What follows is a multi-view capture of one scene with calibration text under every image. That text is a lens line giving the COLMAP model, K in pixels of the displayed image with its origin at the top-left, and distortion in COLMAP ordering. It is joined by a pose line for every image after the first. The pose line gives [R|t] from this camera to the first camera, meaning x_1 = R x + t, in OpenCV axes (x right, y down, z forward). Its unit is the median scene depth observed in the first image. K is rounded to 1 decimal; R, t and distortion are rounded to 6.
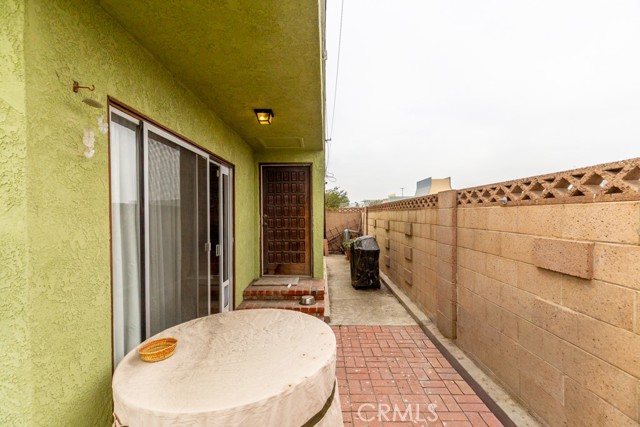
lens RADIAL K [[289.2, 0, 321.4], [0, 289.2, 210.2], [0, 0, 1]] dist [0.001398, -0.000071]
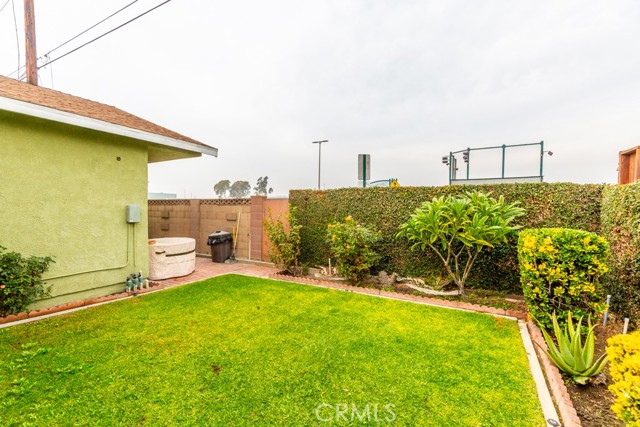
lens RADIAL K [[287.8, 0, 318.3], [0, 287.8, 217.6], [0, 0, 1]] dist [0.002830, -0.000367]
pose [[0.495671, -0.012794, 0.868416, -2.439811], [-0.025187, 0.999259, 0.029098, 0.004098], [-0.868145, -0.036296, 0.494982, -2.449417]]
